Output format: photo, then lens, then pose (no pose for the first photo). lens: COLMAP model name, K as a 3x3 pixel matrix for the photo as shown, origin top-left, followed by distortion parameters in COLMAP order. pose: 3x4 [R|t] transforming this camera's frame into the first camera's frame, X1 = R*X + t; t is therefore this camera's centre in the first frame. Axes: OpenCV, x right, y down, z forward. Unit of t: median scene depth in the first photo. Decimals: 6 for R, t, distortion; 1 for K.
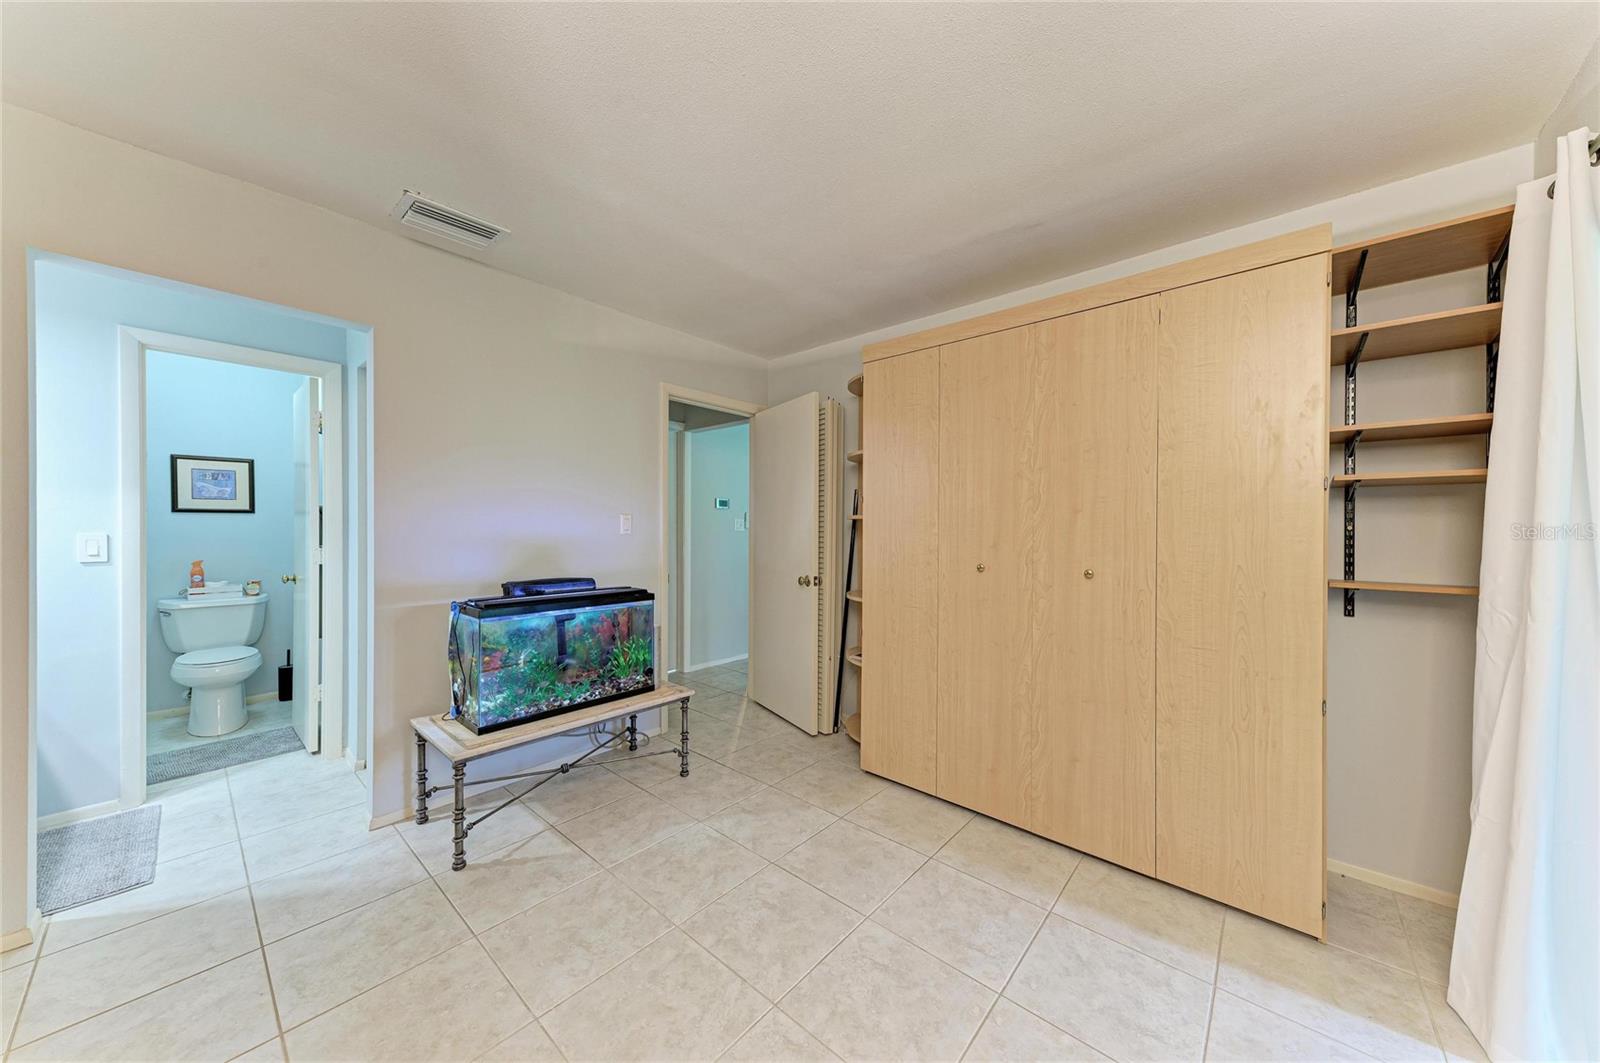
lens RADIAL K [[541.4, 0, 795.3], [0, 541.4, 531.7], [0, 0, 1]] dist [0.002901, -0.000009]
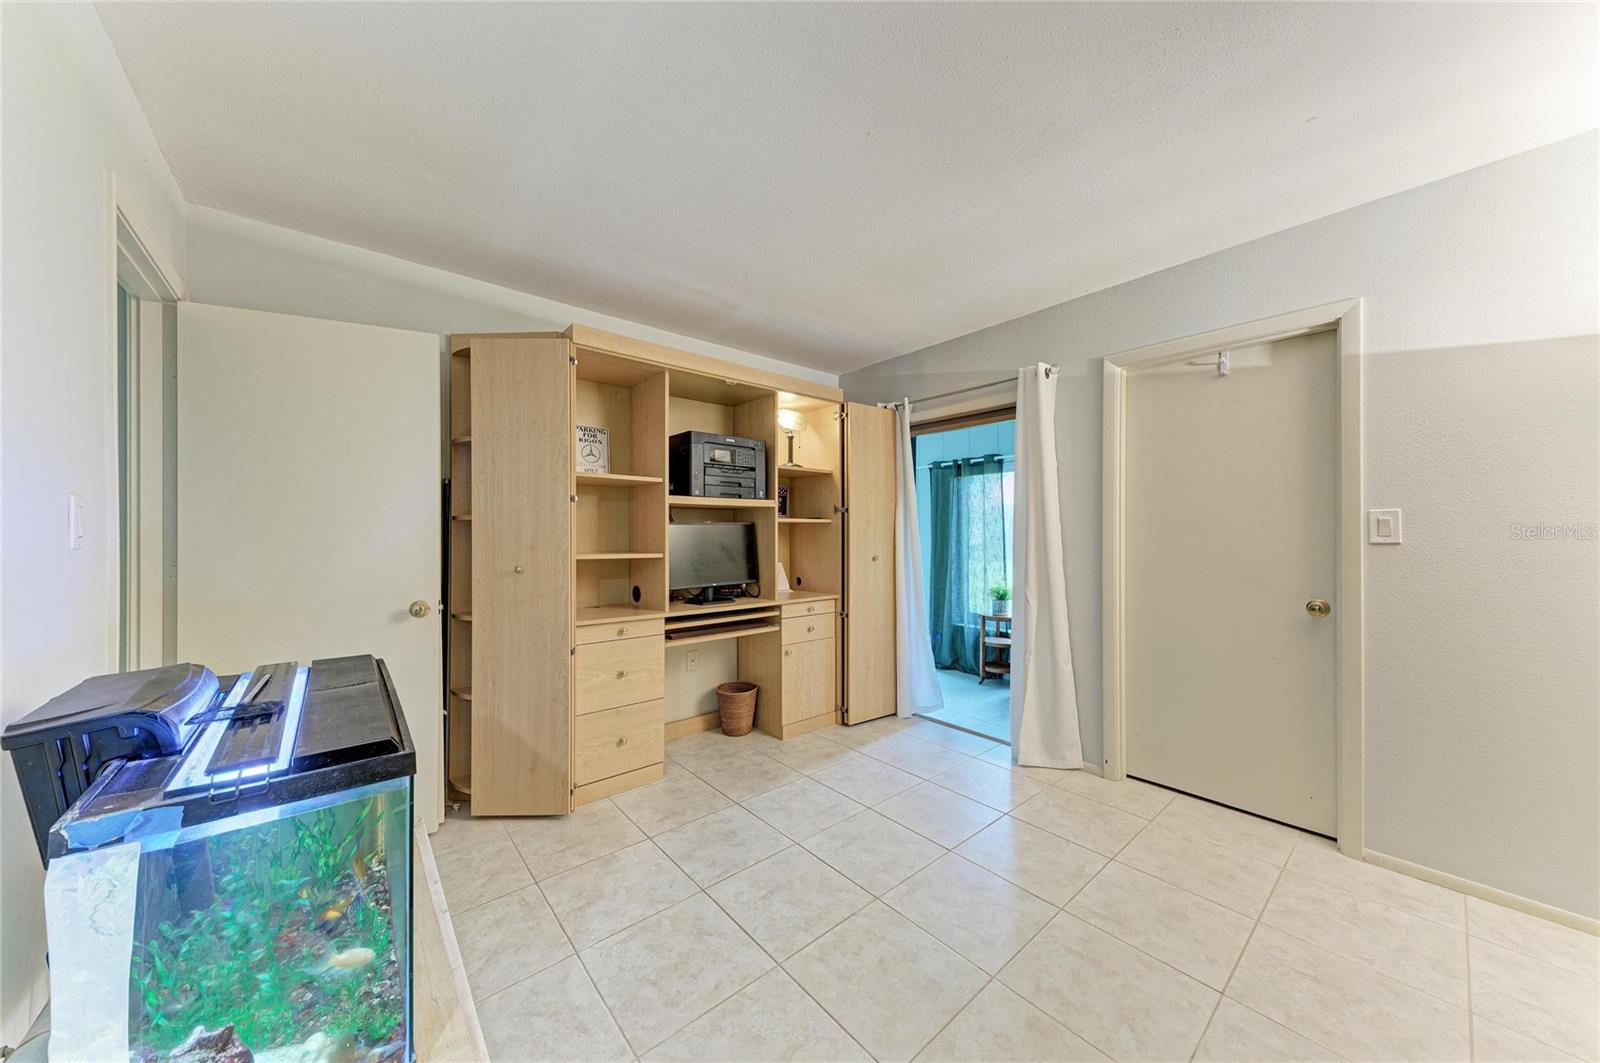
lens RADIAL K [[541.4, 0, 795.3], [0, 541.4, 531.7], [0, 0, 1]] dist [0.002901, -0.000009]
pose [[0.147080, -0.006976, 0.989100, -1.077585], [0.010114, 0.999933, 0.005549, -0.021735], [-0.989073, 0.009187, 0.147141, 0.786848]]
